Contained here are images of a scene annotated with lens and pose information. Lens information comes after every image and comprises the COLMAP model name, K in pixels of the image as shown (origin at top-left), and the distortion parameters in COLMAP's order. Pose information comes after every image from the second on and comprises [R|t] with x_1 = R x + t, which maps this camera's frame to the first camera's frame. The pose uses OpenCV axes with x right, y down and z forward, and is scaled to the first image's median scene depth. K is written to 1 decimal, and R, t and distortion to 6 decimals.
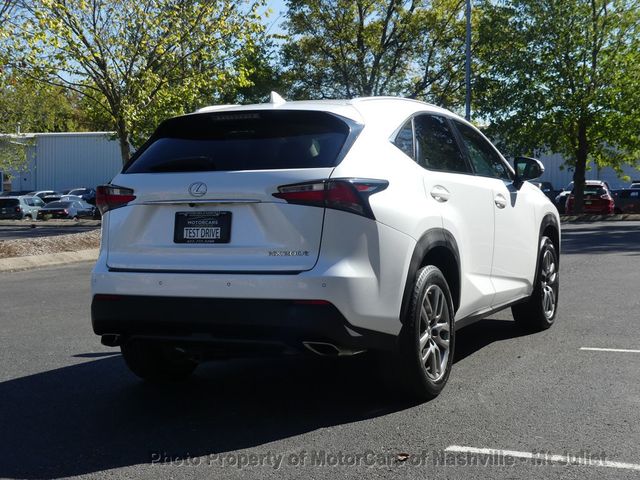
lens RADIAL K [[1082.3, 0, 320.0], [0, 1082.3, 240.0], [0, 0, 1]] dist [-0.013155, -0.038773]
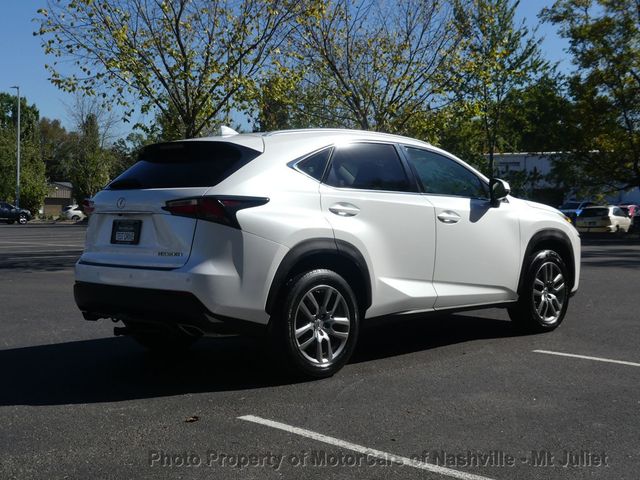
lens RADIAL K [[913.8, 0, 320.0], [0, 913.8, 240.0], [0, 0, 1]] dist [0.016288, 0.078034]
pose [[0.934257, 0.028381, -0.355469, 0.499628], [-0.030394, 0.999538, -0.000079, -0.009078], [0.355303, 0.010878, 0.934688, 0.055393]]
